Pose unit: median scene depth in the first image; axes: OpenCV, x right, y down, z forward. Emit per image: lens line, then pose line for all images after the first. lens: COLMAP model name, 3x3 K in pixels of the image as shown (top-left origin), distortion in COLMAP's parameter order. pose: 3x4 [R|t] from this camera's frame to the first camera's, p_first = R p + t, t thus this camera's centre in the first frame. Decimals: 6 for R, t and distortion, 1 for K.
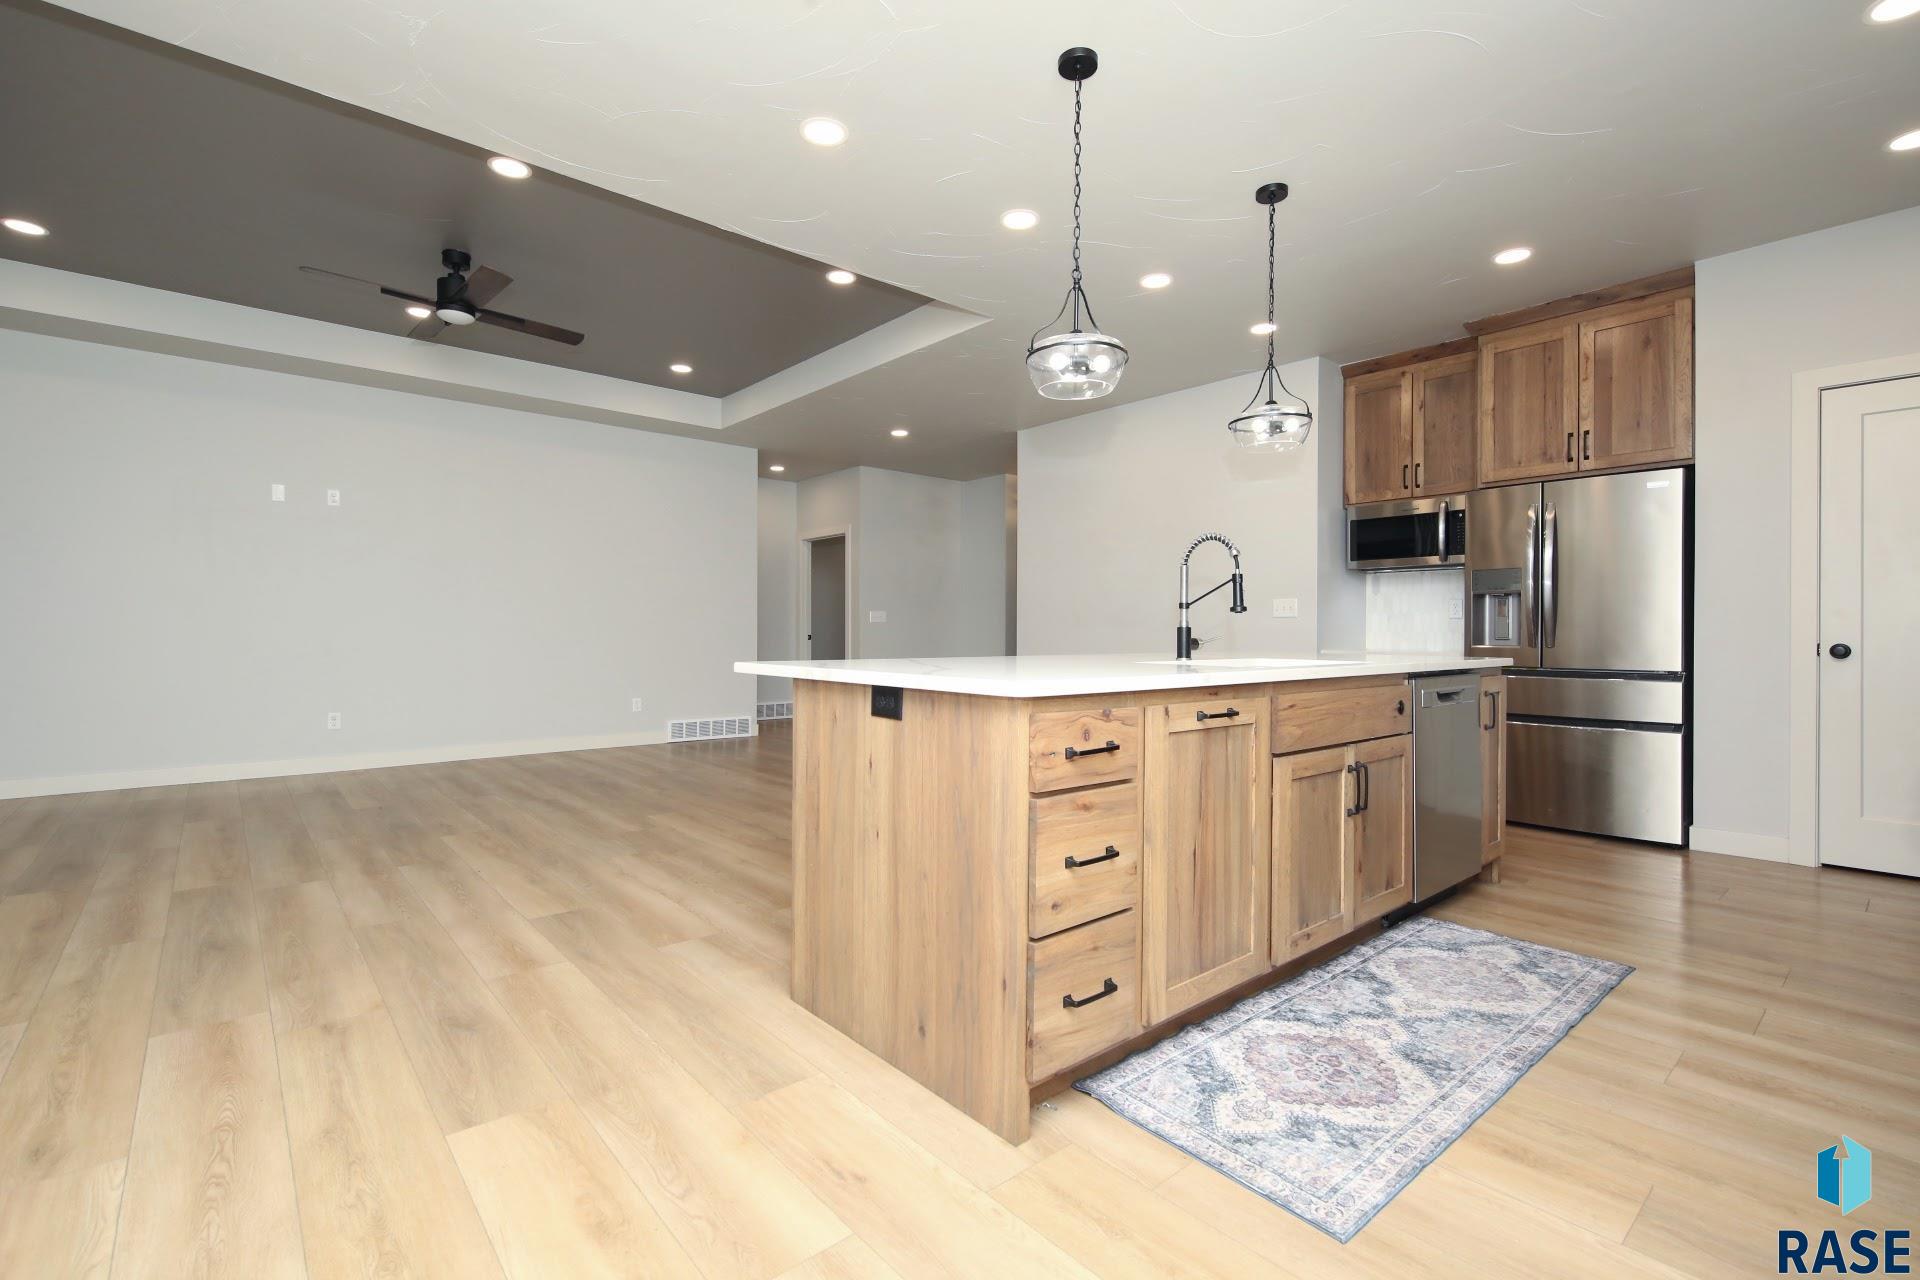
lens RADIAL K [[847.0, 0, 953.6], [0, 847.0, 634.6], [0, 0, 1]] dist [0.014975, -0.007804]
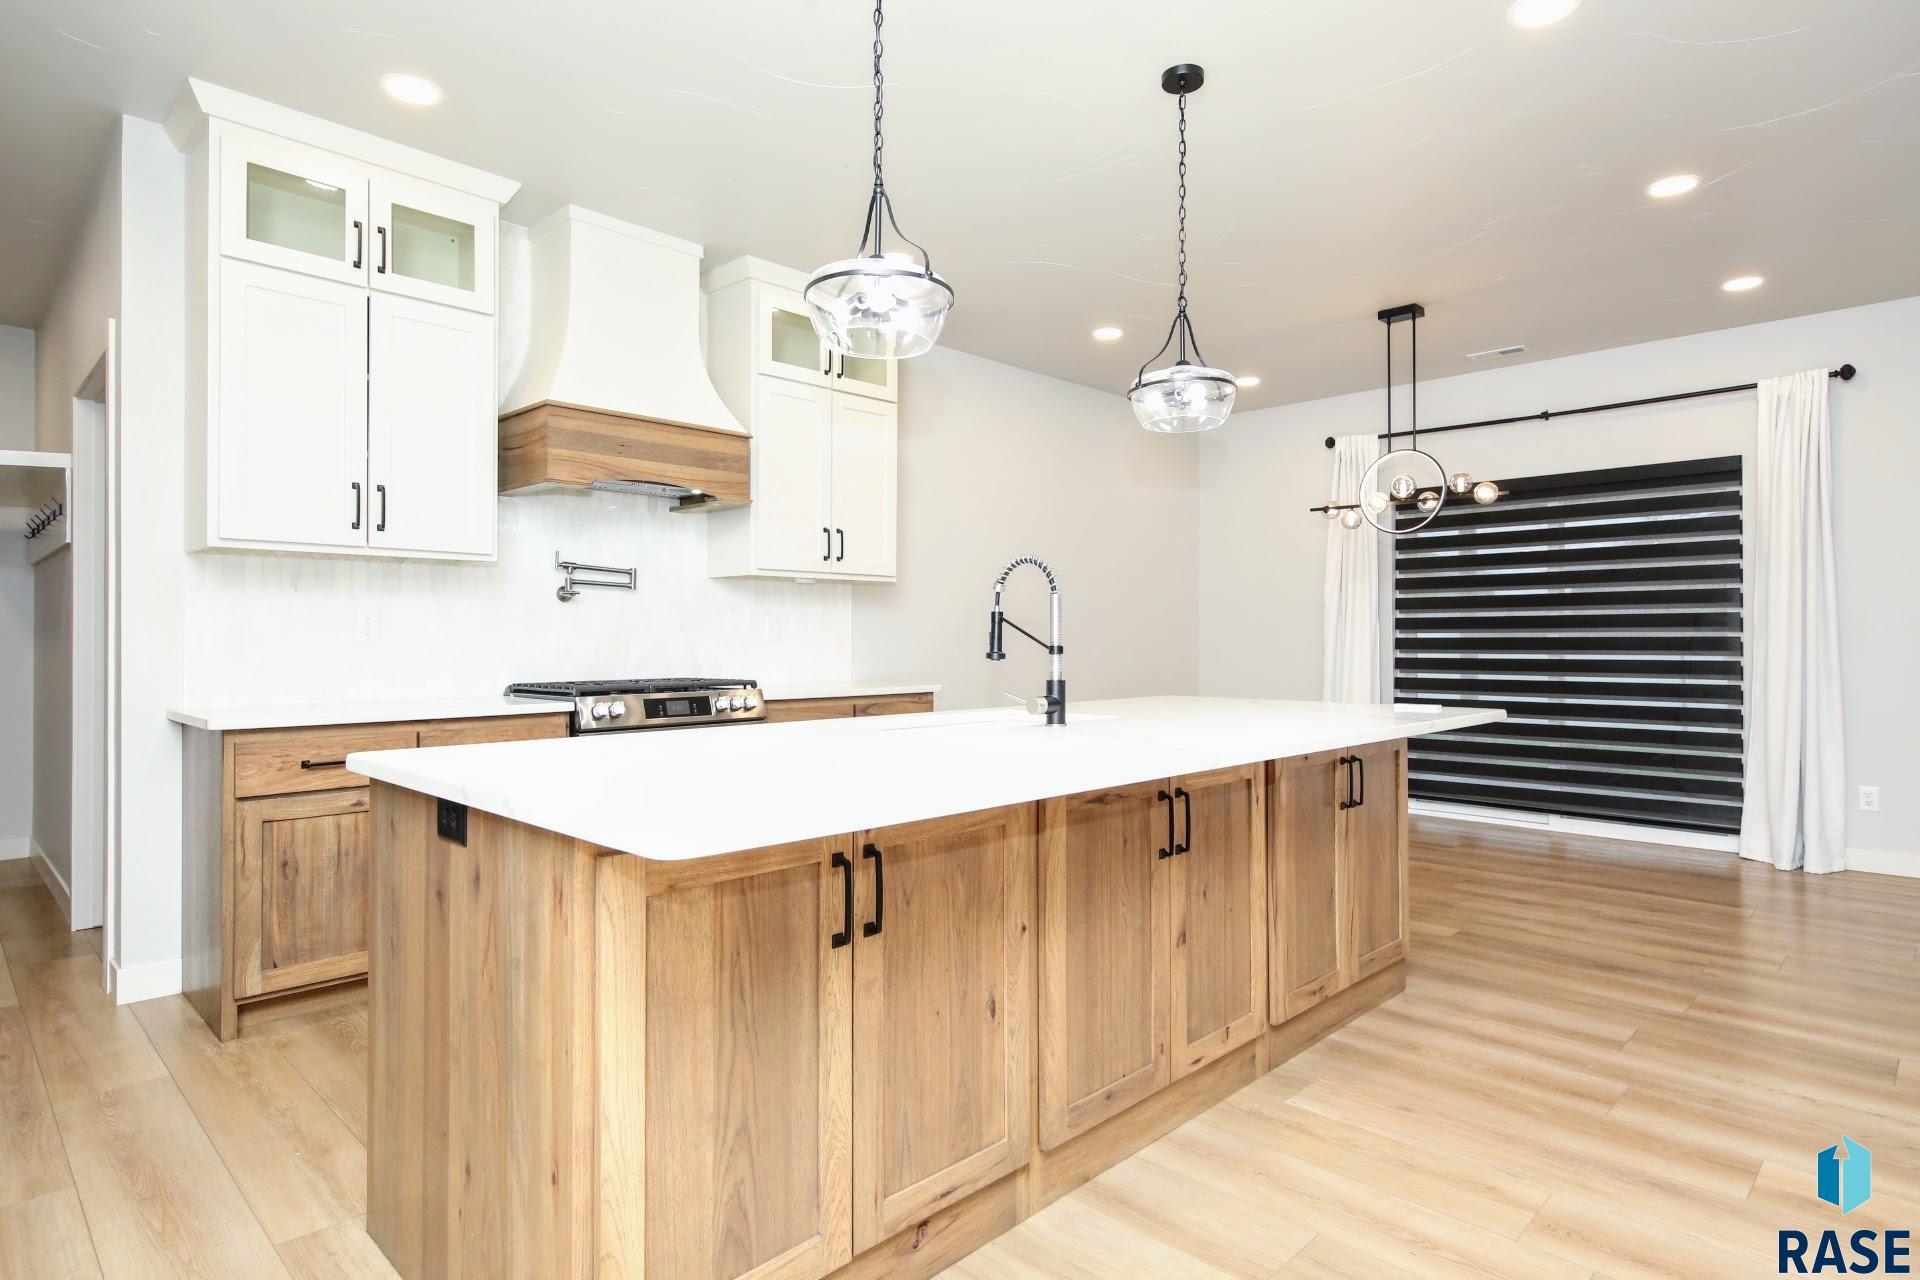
lens RADIAL K [[1029.3, 0, 956.8], [0, 1029.3, 638.0], [0, 0, 1]] dist [0.014370, -0.003508]
pose [[-0.996725, -0.003752, -0.080777, 0.288218], [-0.003757, 0.999993, -0.000090, -0.029775], [0.080777, 0.000214, -0.996732, 1.258029]]
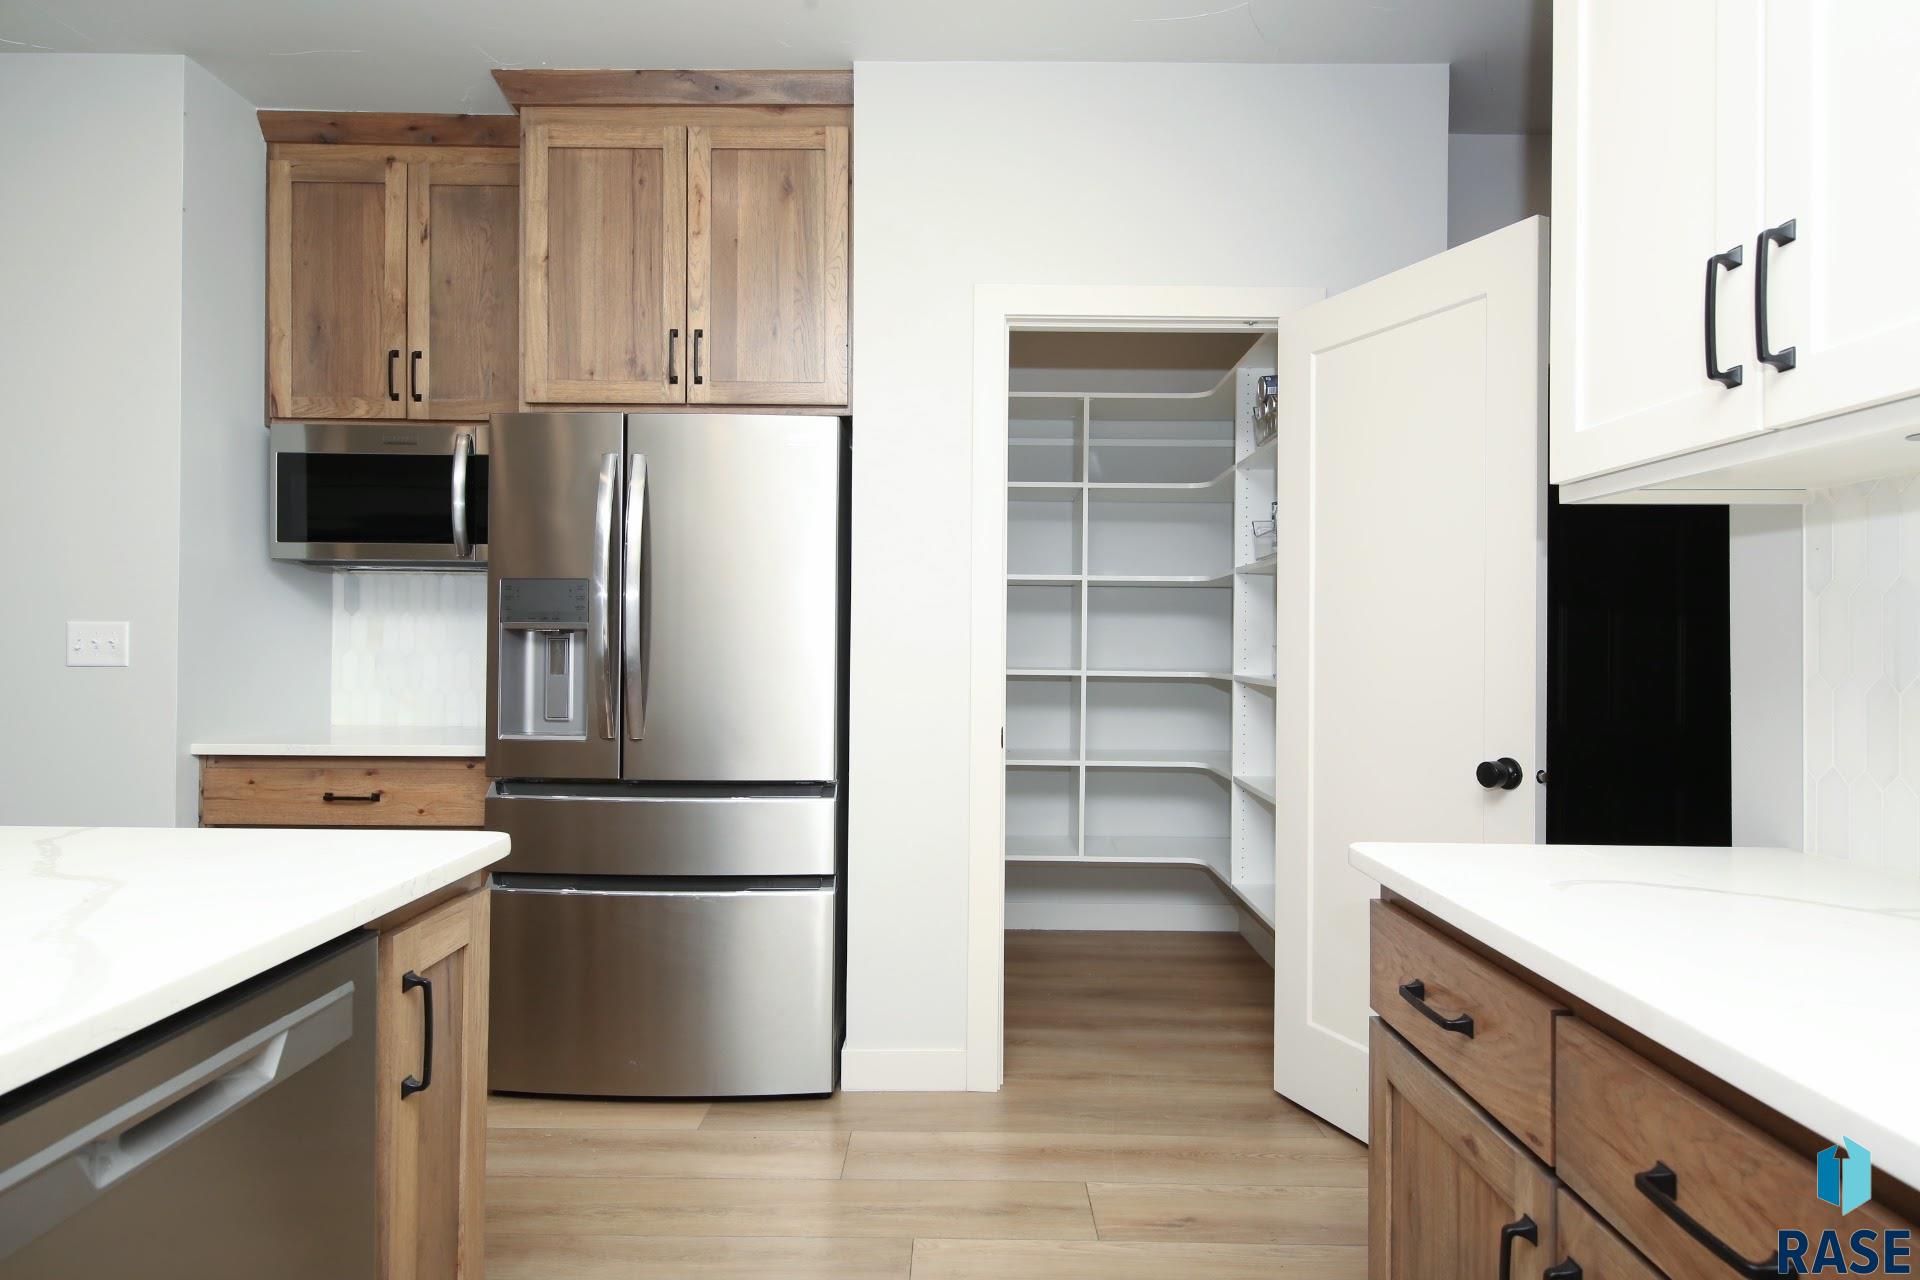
lens RADIAL K [[1072.6, 0, 955.0], [0, 1072.6, 636.3], [0, 0, 1]] dist [0.011267, -0.001254]
pose [[0.658193, 0.006032, 0.752825, 0.340700], [-0.004803, 0.999981, -0.003813, -0.044452], [-0.752833, -0.001106, 0.658210, 0.432755]]
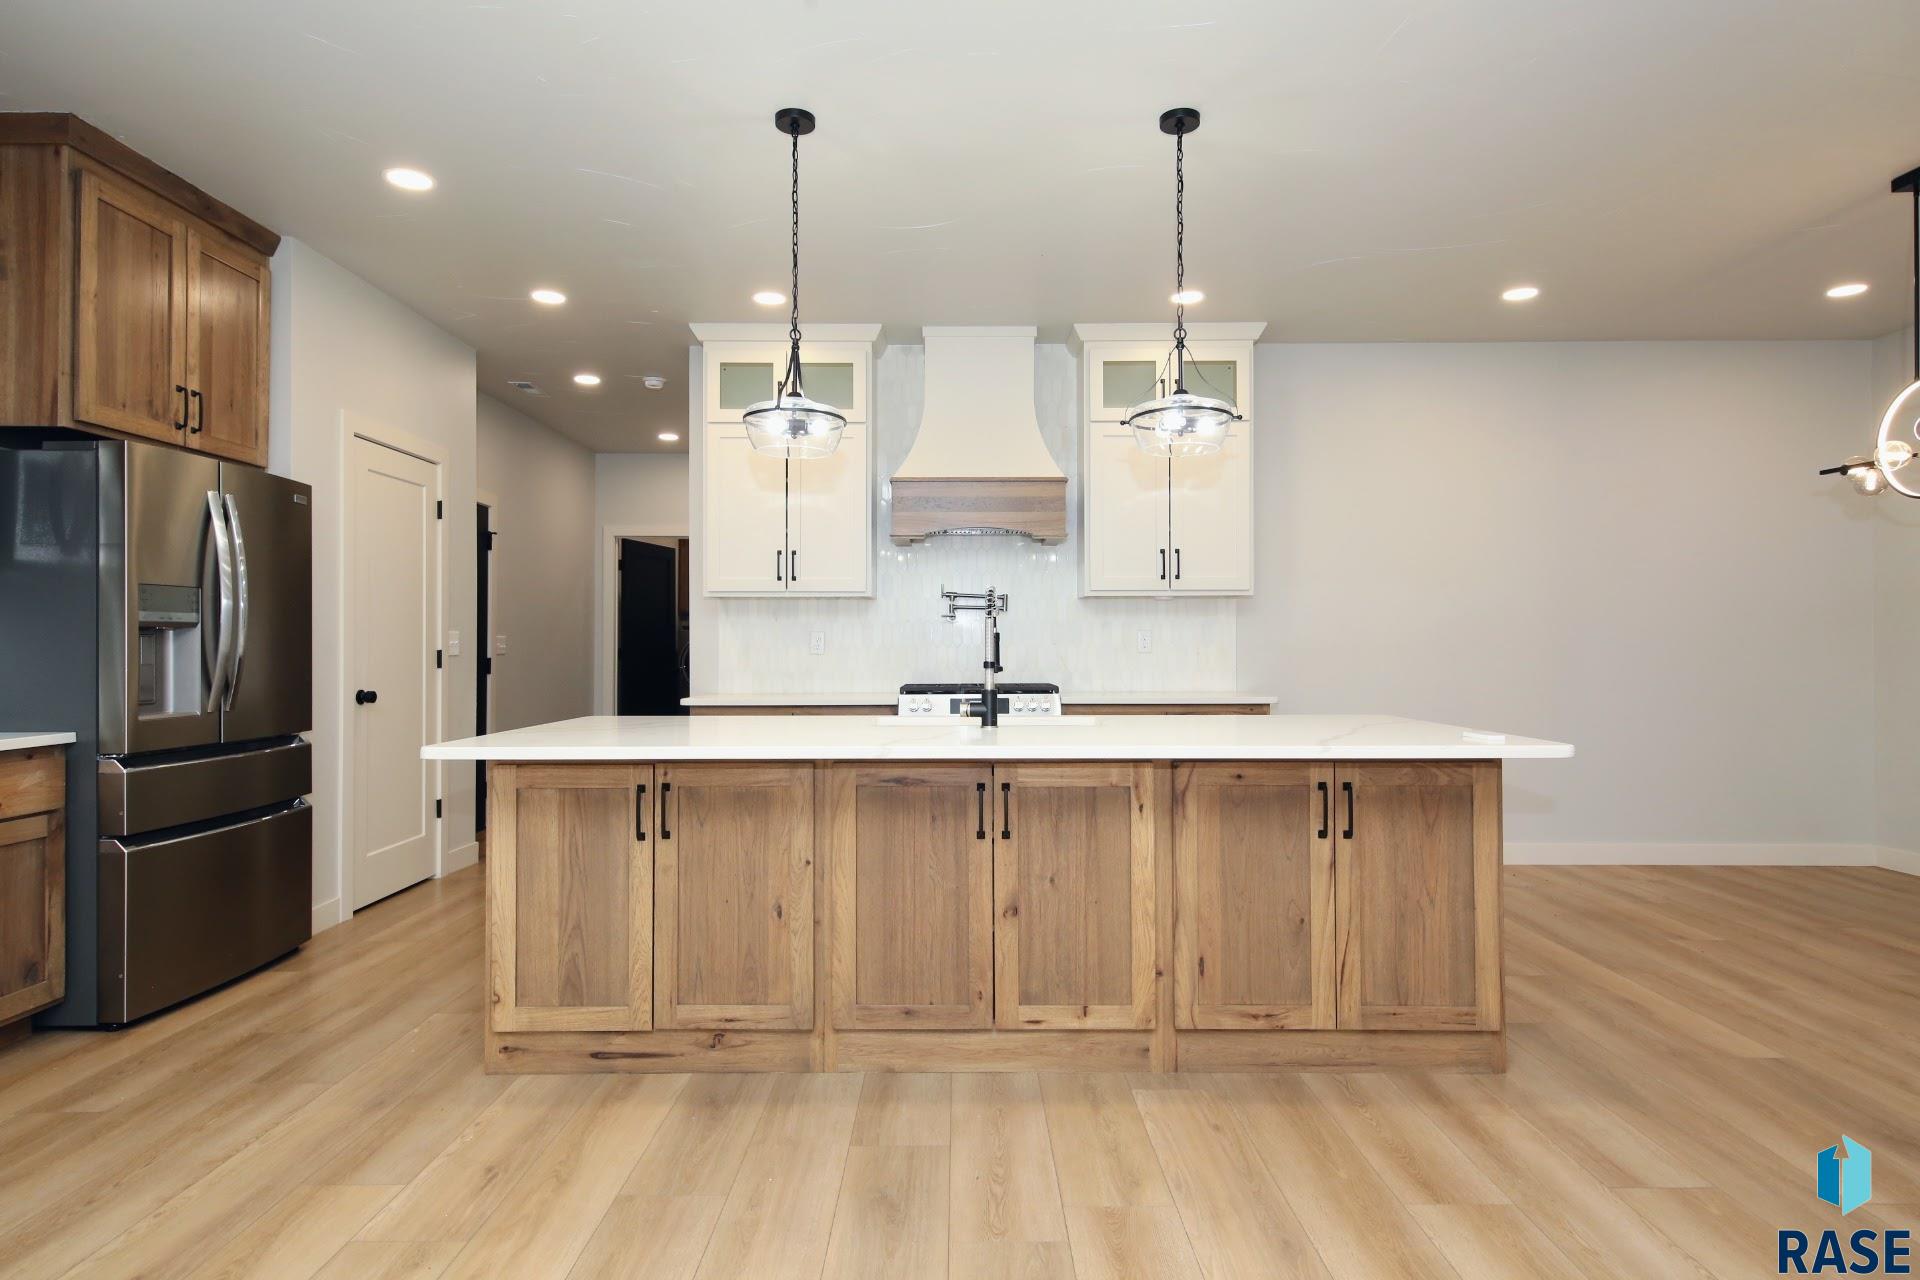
lens RADIAL K [[1072.6, 0, 955.0], [0, 1072.6, 636.3], [0, 0, 1]] dist [0.011267, -0.001254]
pose [[-0.756140, 0.003075, 0.654403, -0.280091], [0.000047, 0.999989, -0.004645, -0.039343], [-0.654410, -0.003482, -0.756132, 1.253515]]
